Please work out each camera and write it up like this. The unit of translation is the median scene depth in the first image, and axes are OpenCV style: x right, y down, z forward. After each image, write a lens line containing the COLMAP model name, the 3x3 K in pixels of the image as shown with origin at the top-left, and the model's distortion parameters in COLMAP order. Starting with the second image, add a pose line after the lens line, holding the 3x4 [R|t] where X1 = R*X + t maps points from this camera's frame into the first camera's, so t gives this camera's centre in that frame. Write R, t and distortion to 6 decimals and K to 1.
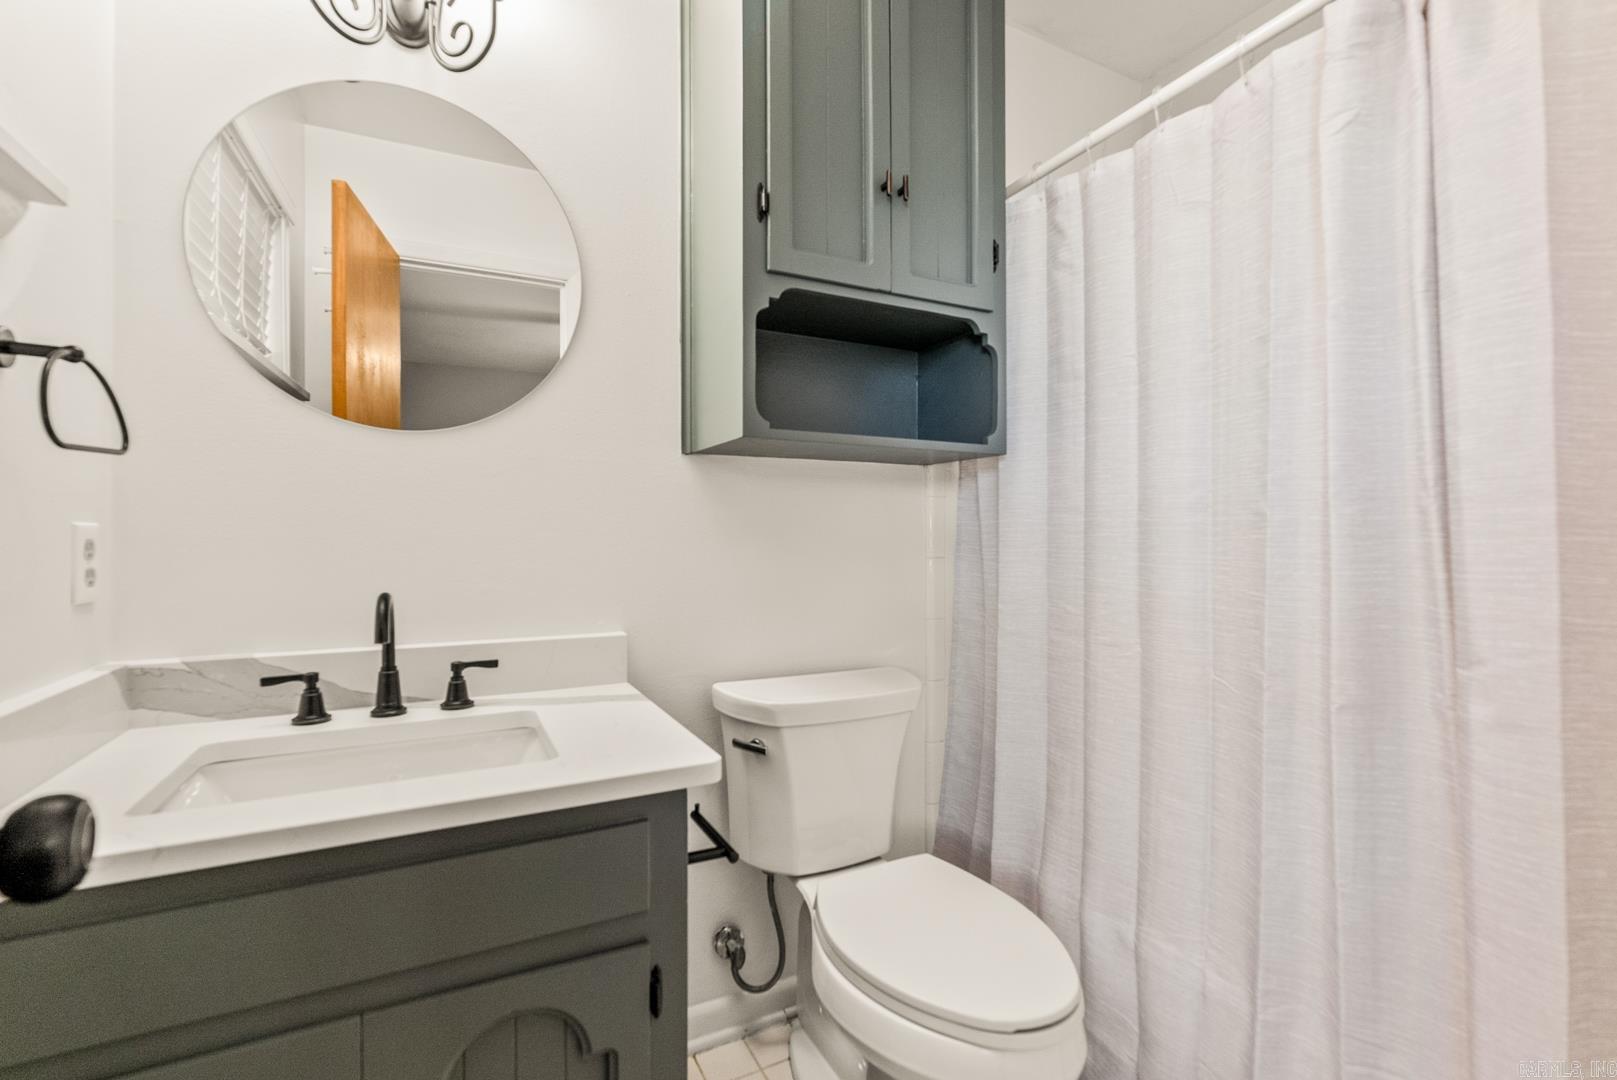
lens RADIAL K [[731.3, 0, 814.4], [0, 731.3, 540.2], [0, 0, 1]] dist [0.000305, 0.000309]
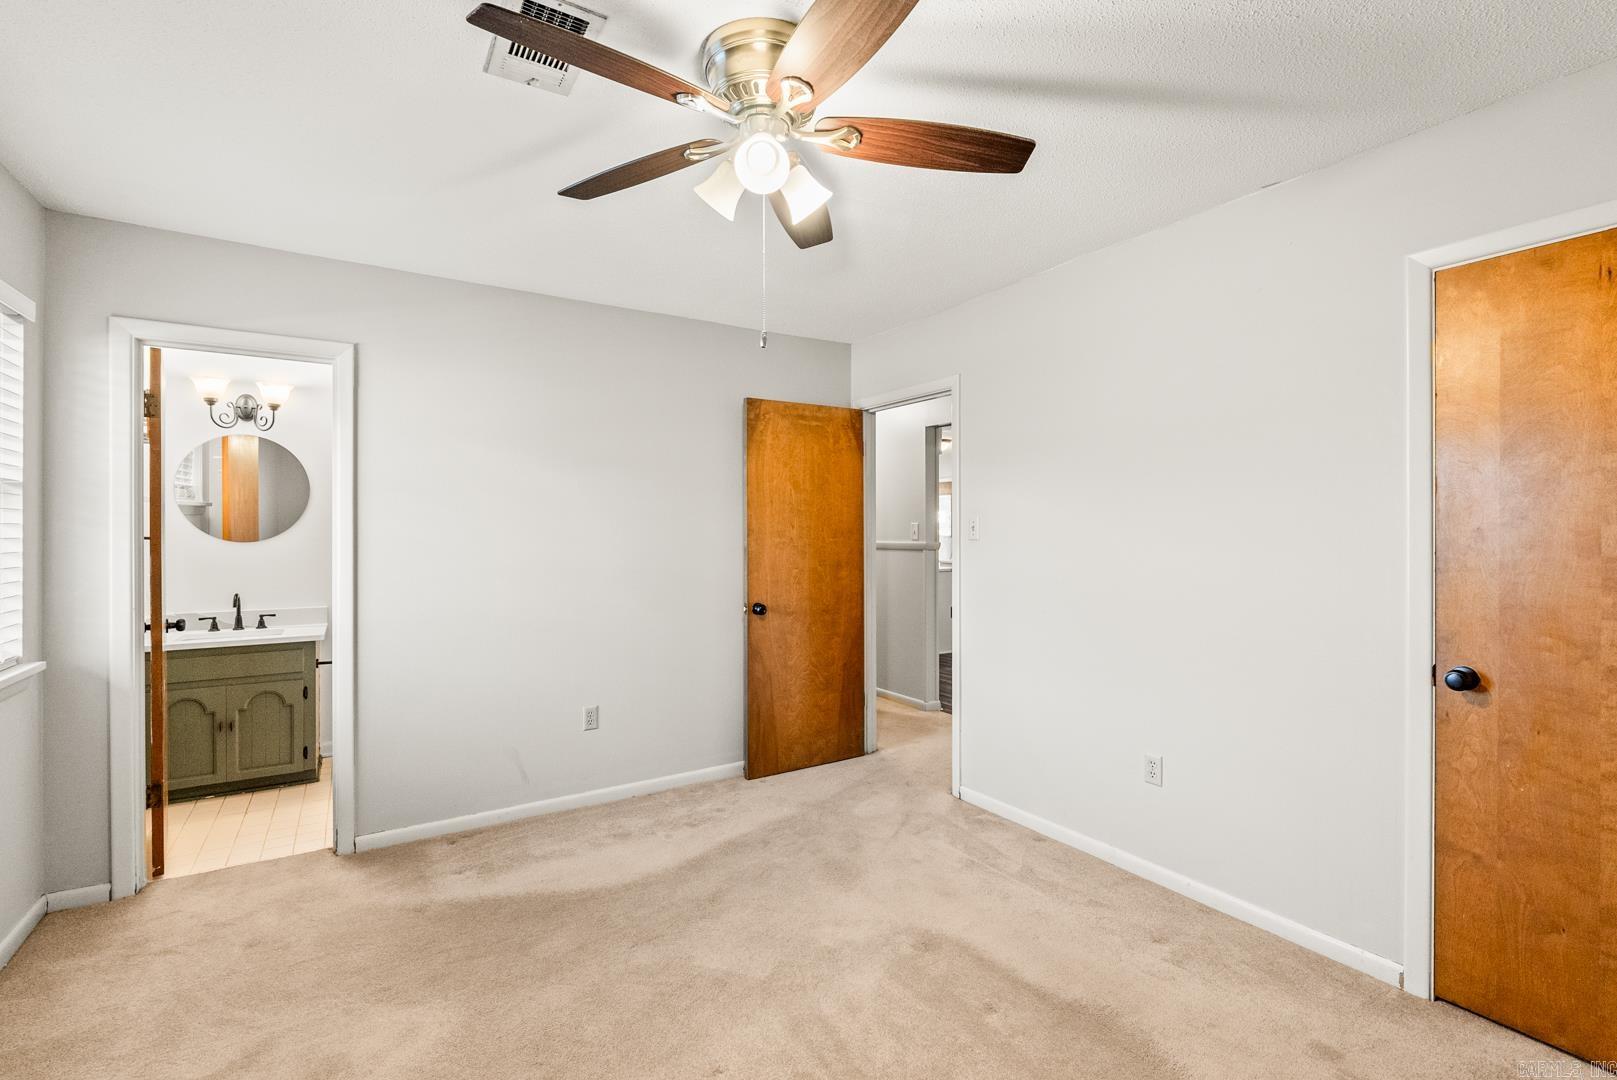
lens RADIAL K [[731.3, 0, 809.0], [0, 731.3, 536.2], [0, 0, 1]] dist [0.000305, 0.000309]
pose [[0.996350, 0.003619, 0.085291, 1.806411], [-0.003992, 0.999983, 0.004203, -0.224441], [-0.085274, -0.004528, 0.996347, -2.667288]]
